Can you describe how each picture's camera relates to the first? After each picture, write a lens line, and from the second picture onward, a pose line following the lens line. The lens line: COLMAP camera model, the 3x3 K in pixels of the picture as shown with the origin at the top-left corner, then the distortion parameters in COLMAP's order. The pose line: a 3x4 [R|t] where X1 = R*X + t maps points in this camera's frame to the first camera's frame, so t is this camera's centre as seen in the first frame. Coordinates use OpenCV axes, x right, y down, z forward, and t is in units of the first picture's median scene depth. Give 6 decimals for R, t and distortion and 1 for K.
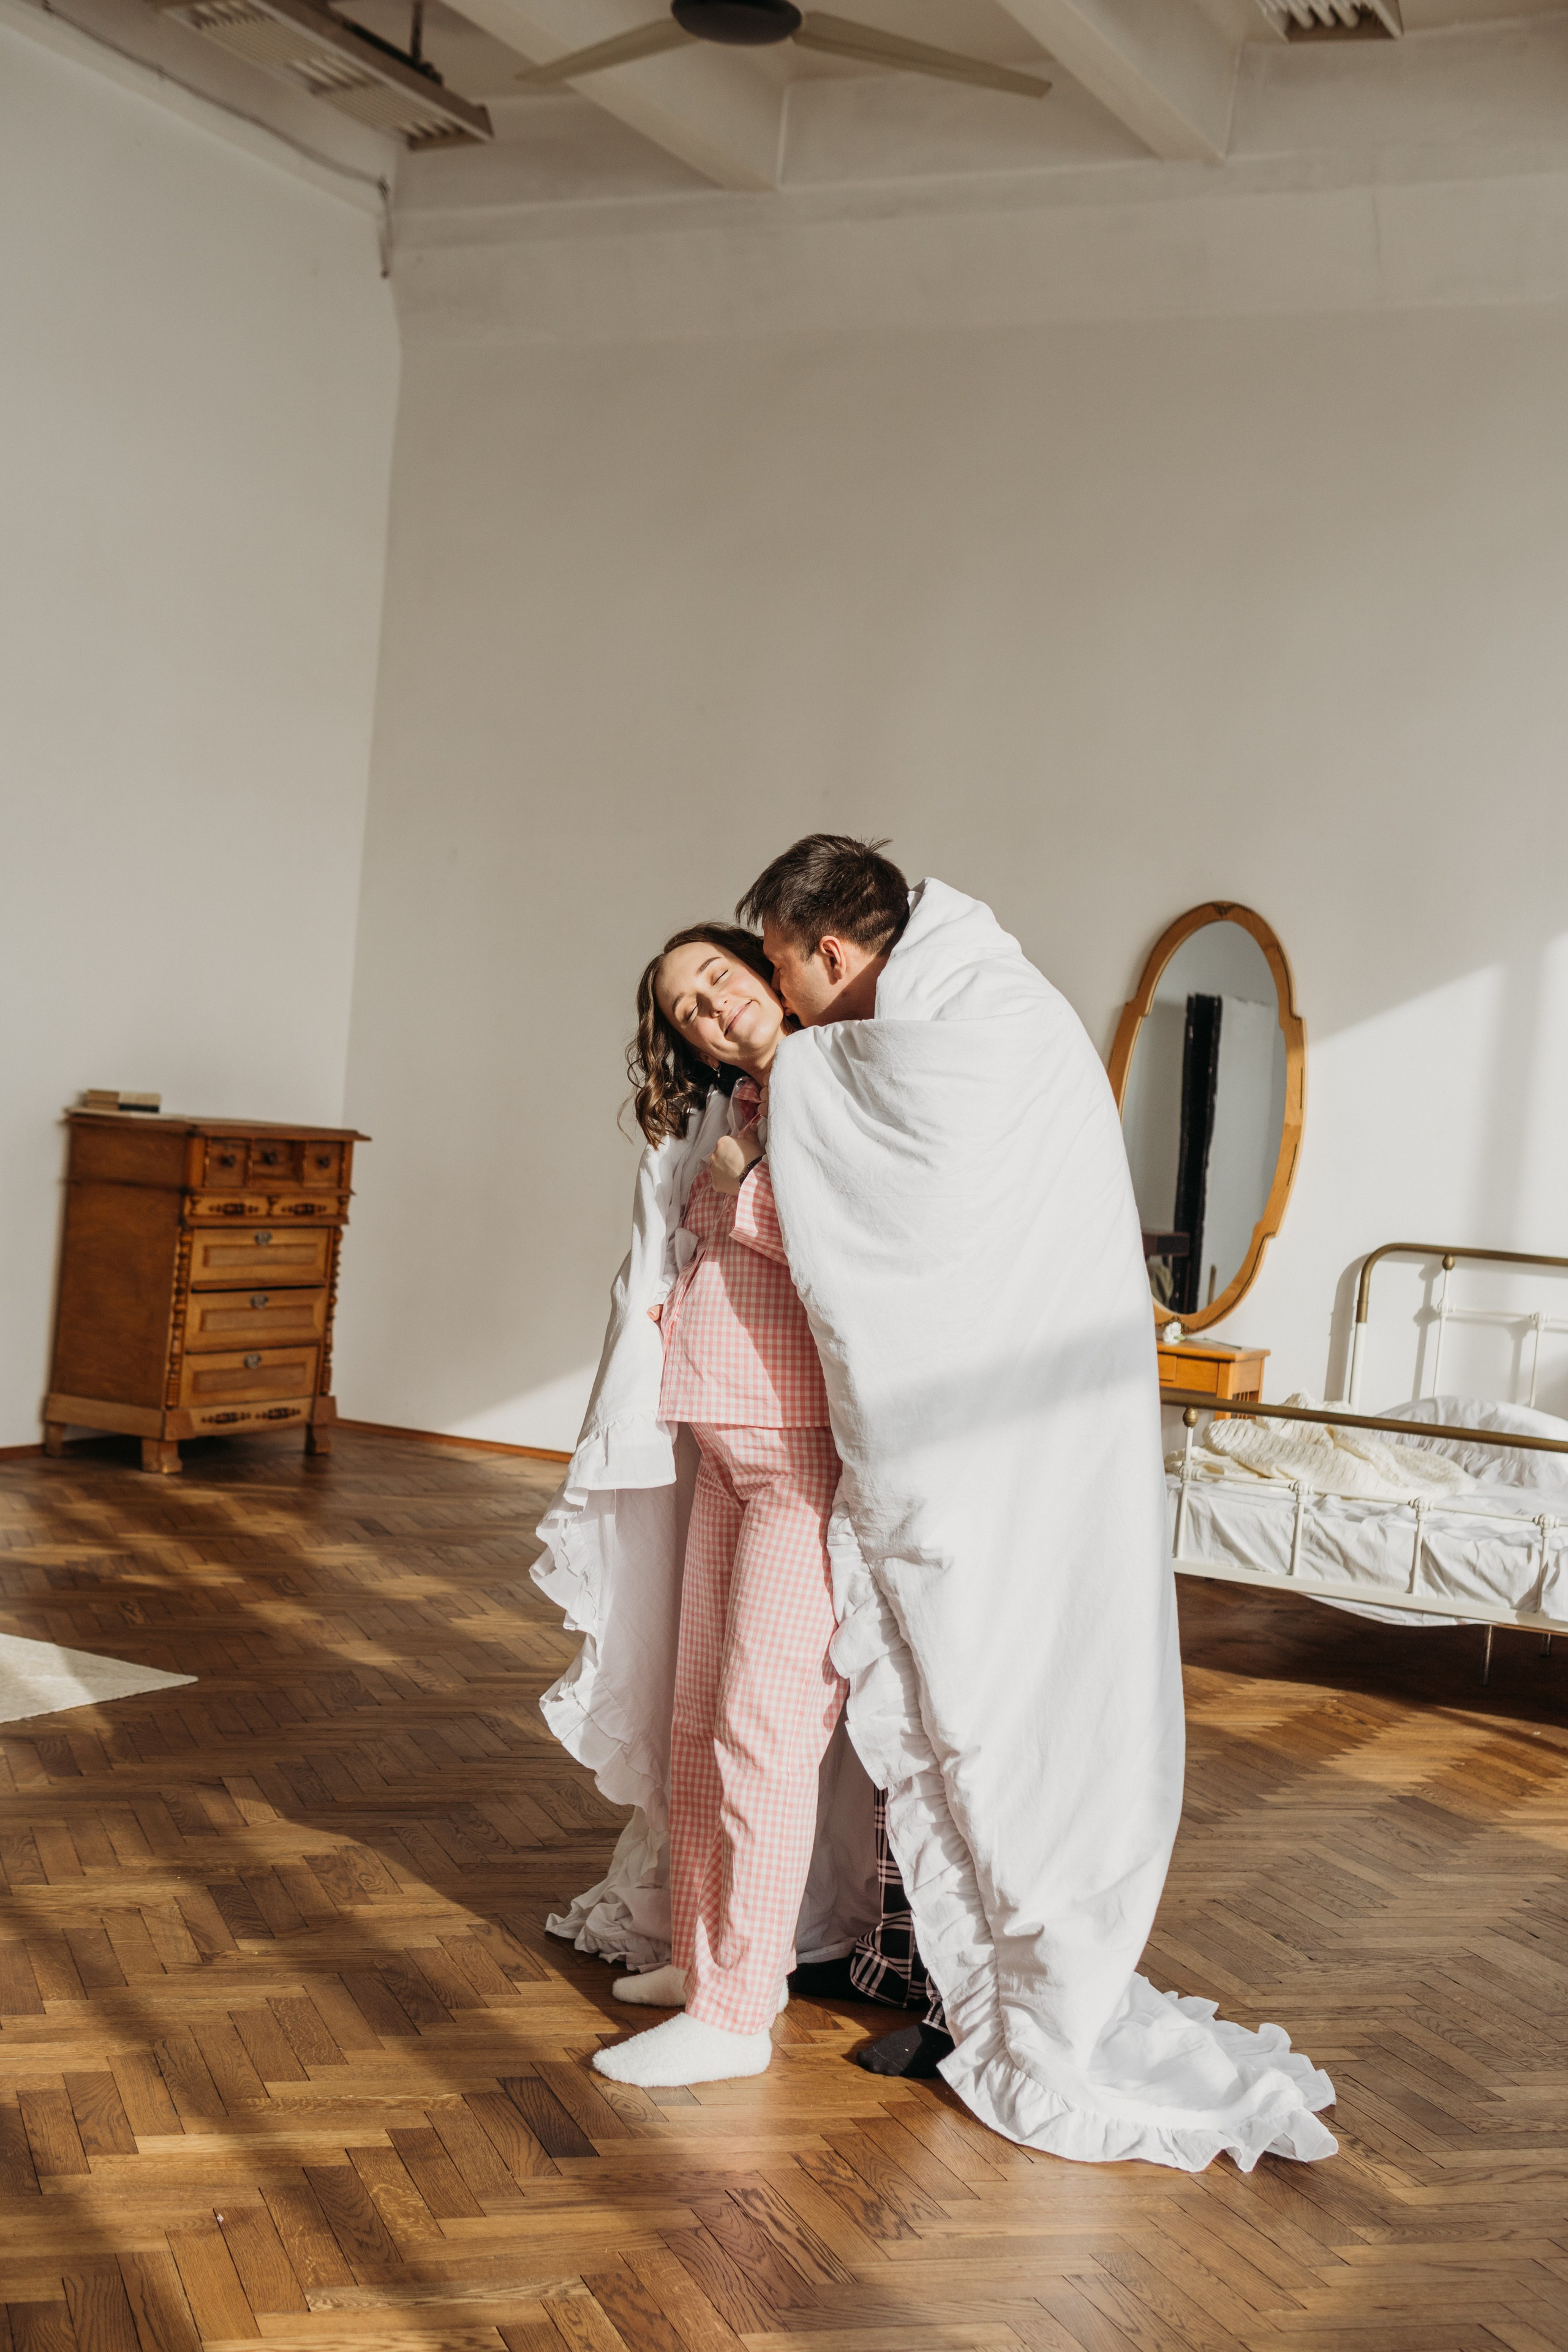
lens RADIAL K [[3004.5, 0, 784.0], [0, 3004.5, 1176.0], [0, 0, 1]] dist [-0.025100, -0.011183]
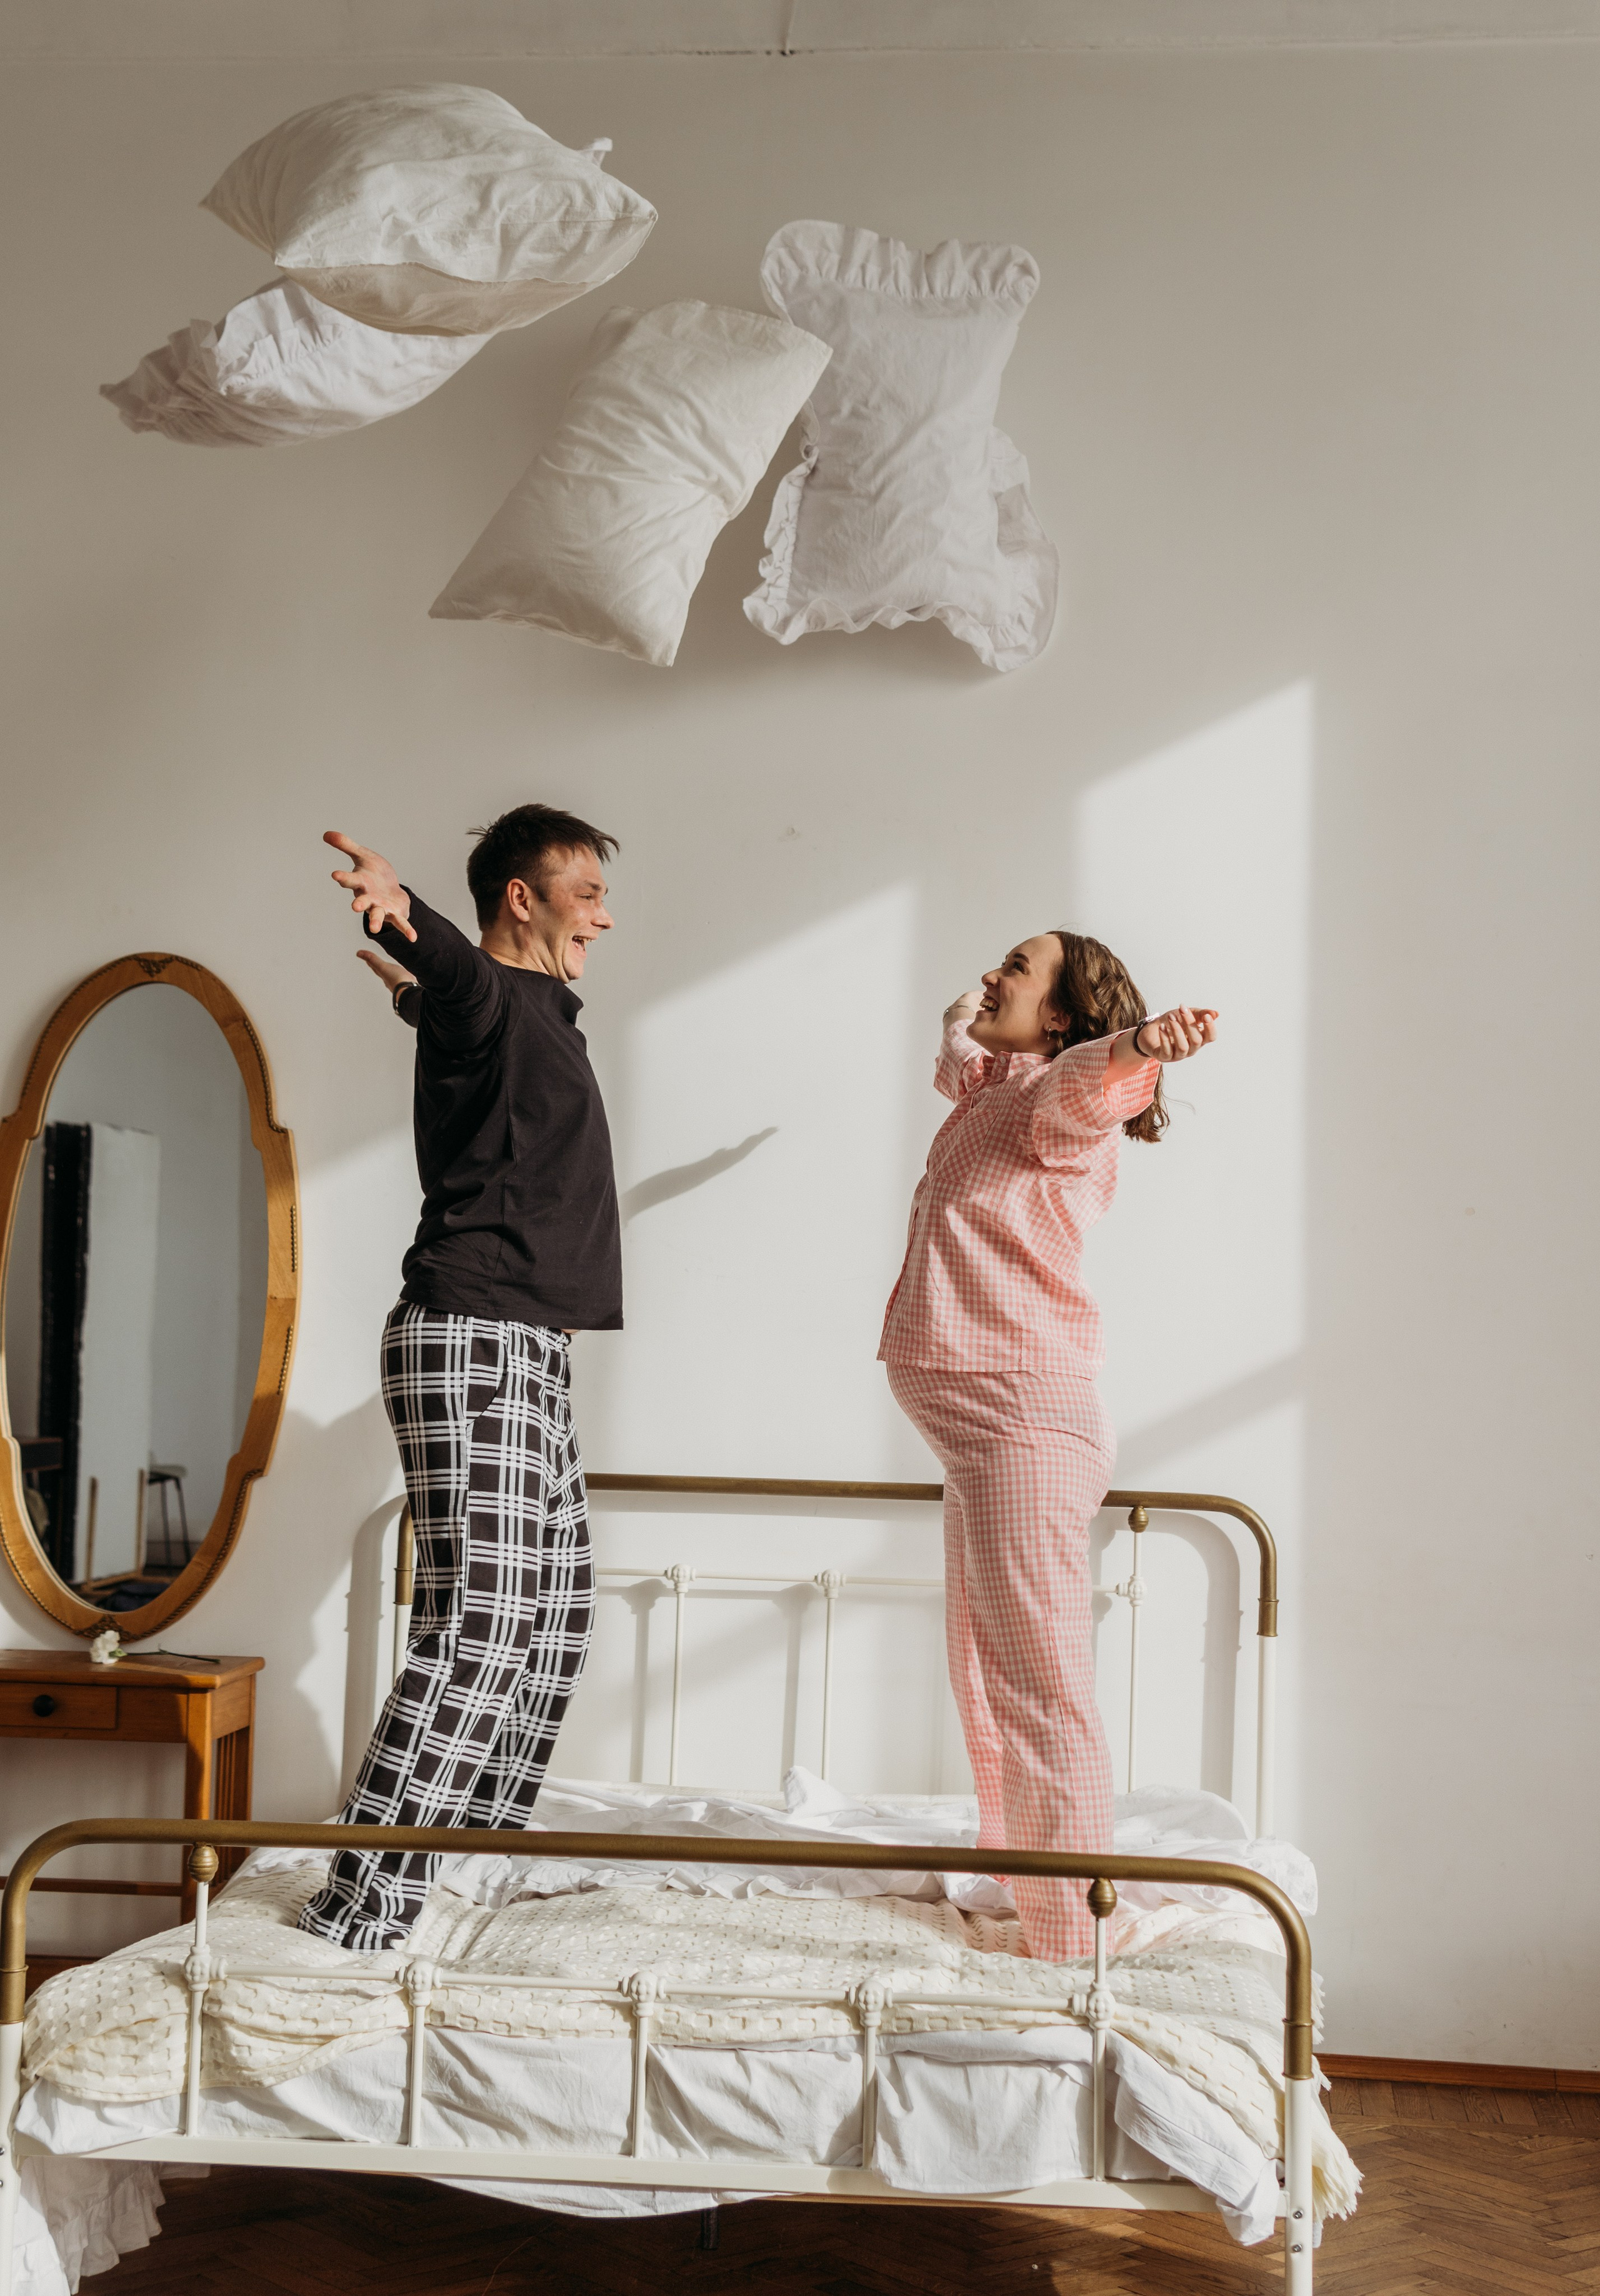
lens RADIAL K [[3214.7, 0, 800.0], [0, 3214.7, 1148.0], [0, 0, 1]] dist [0.065759, -0.103549]
pose [[0.928961, -0.041163, 0.367882, 0.023614], [0.061511, 0.997147, -0.043751, -0.014077], [-0.365032, 0.063271, 0.928843, 0.360749]]
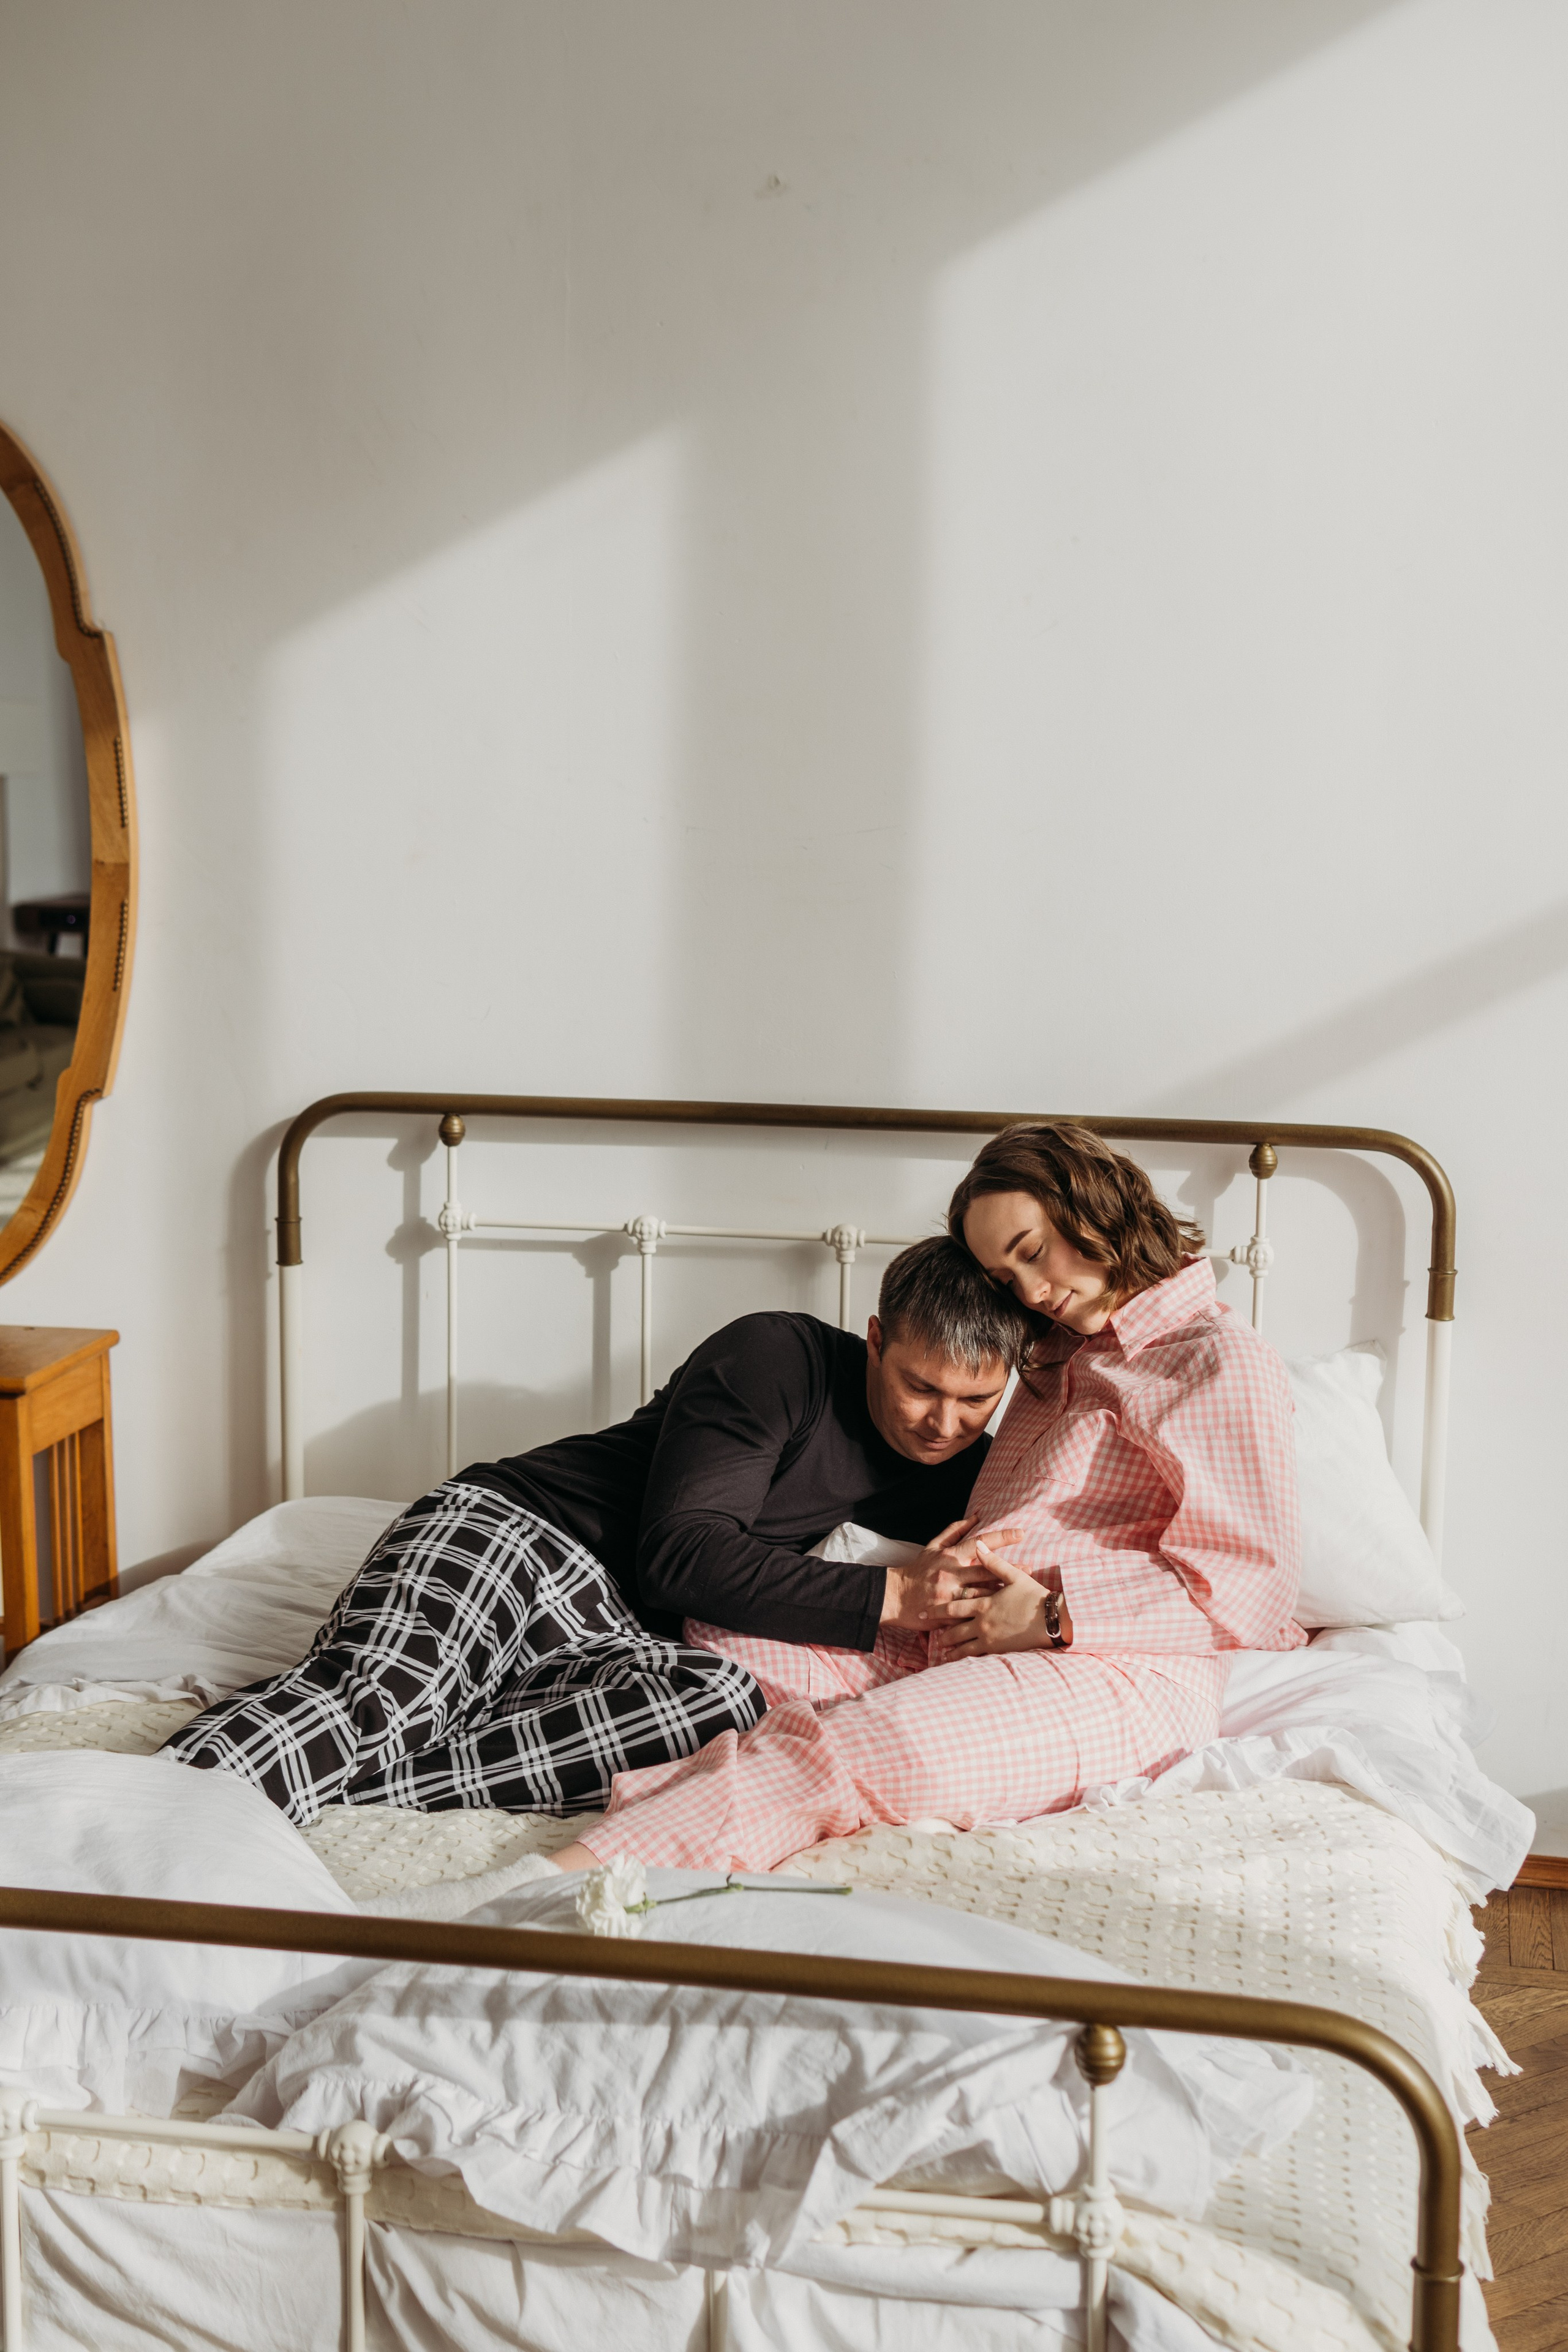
lens RADIAL K [[3072.9, 0, 725.8], [0, 3072.9, 1180.1], [0, 0, 1]] dist [0.020863, 0.055447]
pose [[0.958924, -0.120842, 0.256635, 0.148695], [0.081978, 0.984173, 0.157107, -0.041375], [-0.271558, -0.129616, 0.953654, 0.563752]]
